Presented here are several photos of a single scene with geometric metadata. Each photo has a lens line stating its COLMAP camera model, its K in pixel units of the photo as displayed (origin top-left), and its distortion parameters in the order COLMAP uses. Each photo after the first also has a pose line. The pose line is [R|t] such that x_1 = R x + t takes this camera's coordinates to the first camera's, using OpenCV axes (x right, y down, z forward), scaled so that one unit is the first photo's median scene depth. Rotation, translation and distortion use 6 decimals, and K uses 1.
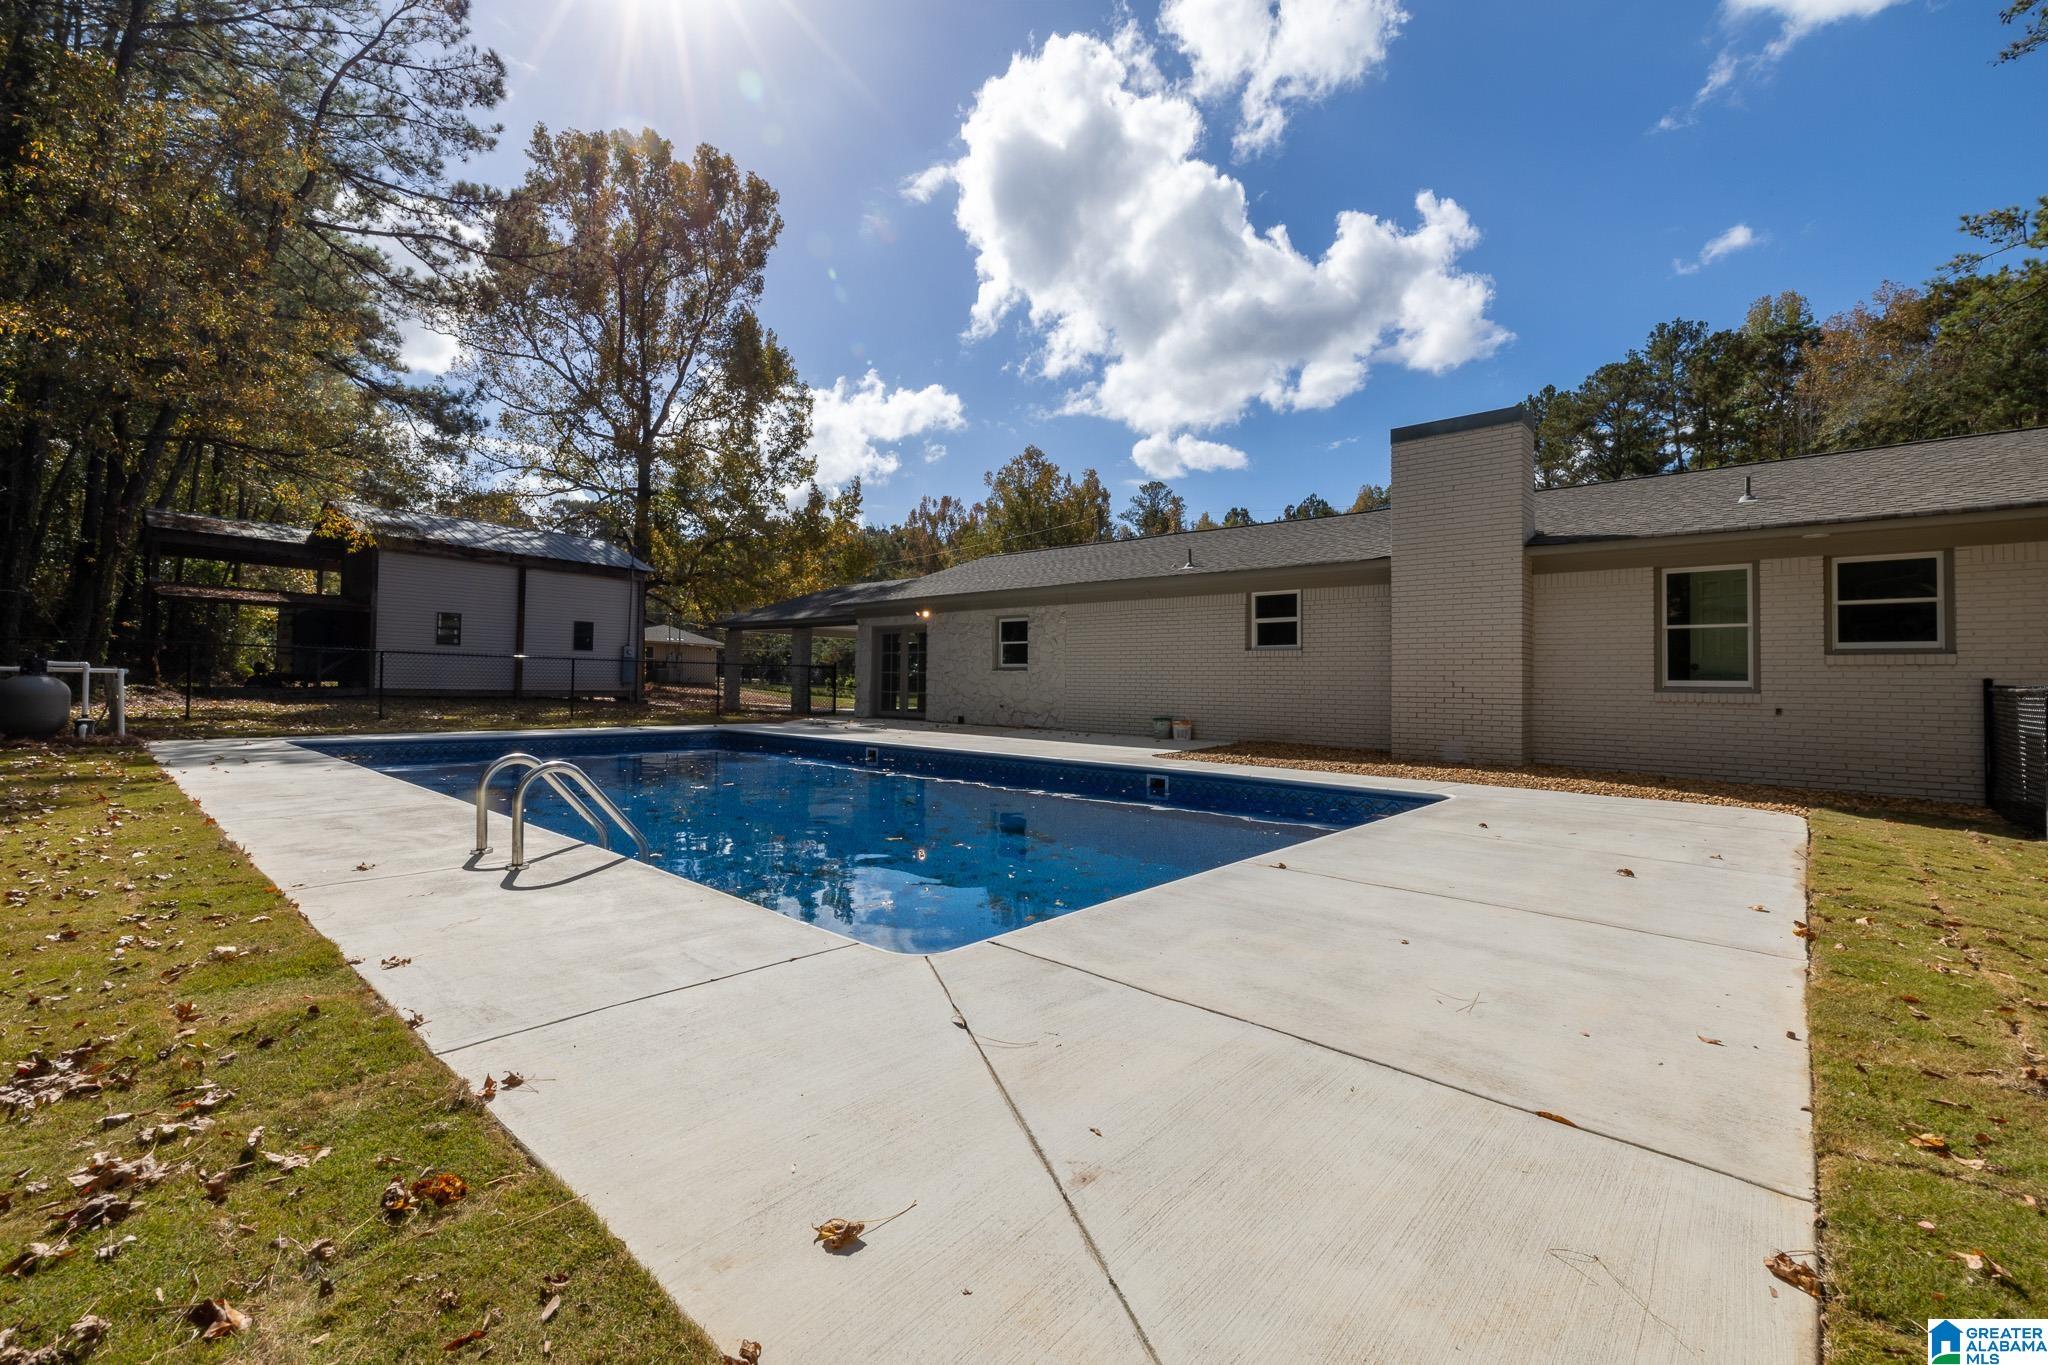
lens RADIAL K [[859.3, 0, 1000.6], [0, 859.3, 663.3], [0, 0, 1]] dist [0.000011, 0.000026]
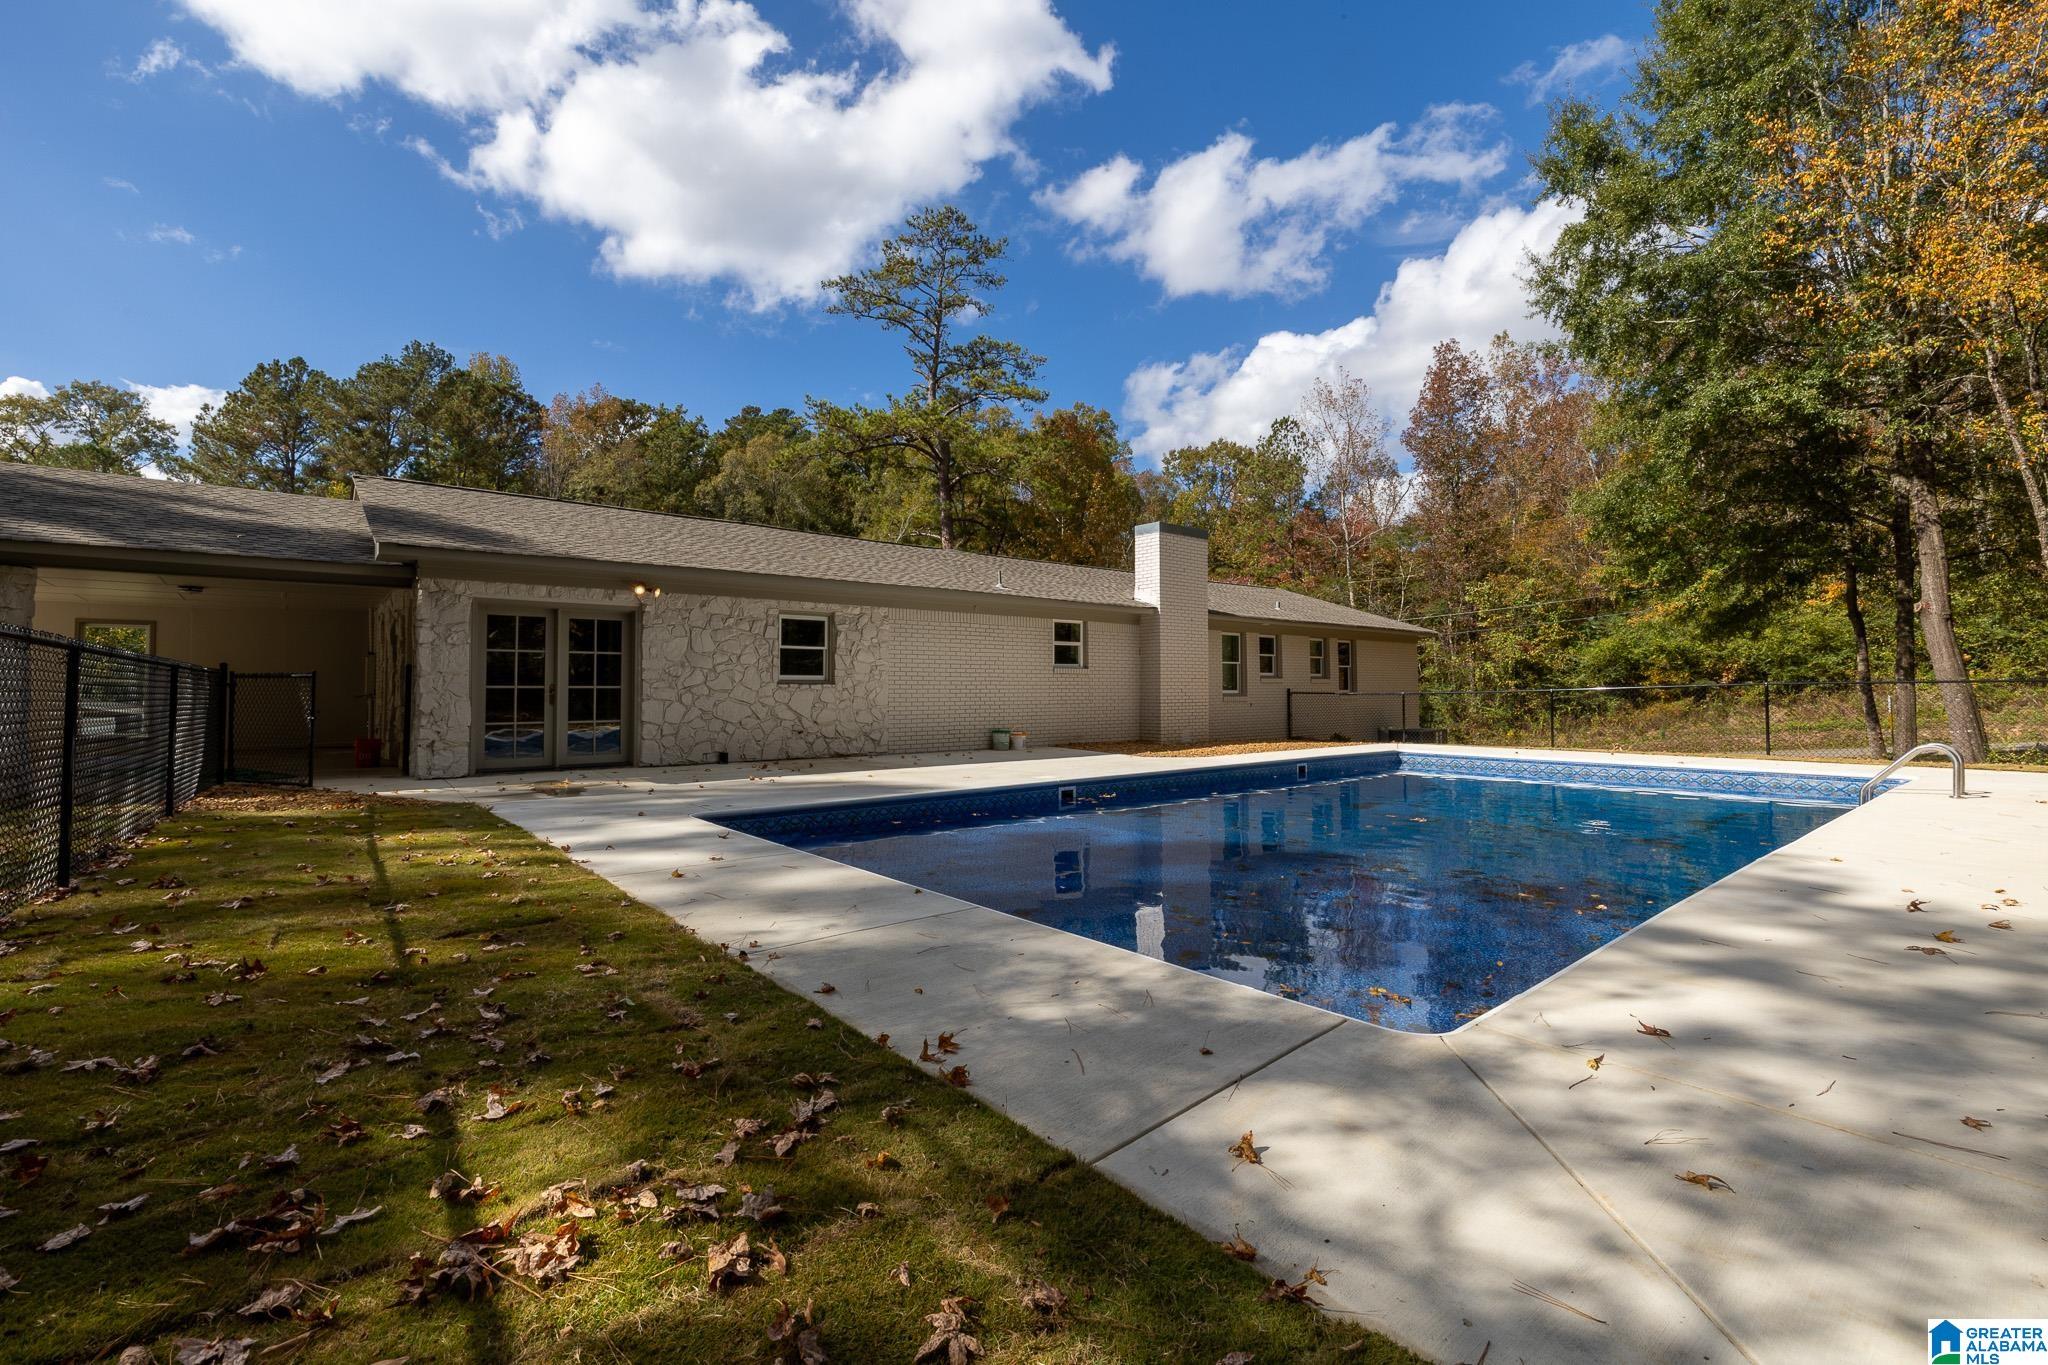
lens RADIAL K [[859.3, 0, 1000.6], [0, 859.3, 663.3], [0, 0, 1]] dist [0.000011, 0.000026]
pose [[0.161298, 0.020125, 0.986701, -0.732106], [-0.015681, 0.999718, -0.017827, 0.000795], [-0.986781, -0.012597, 0.161568, 0.730617]]
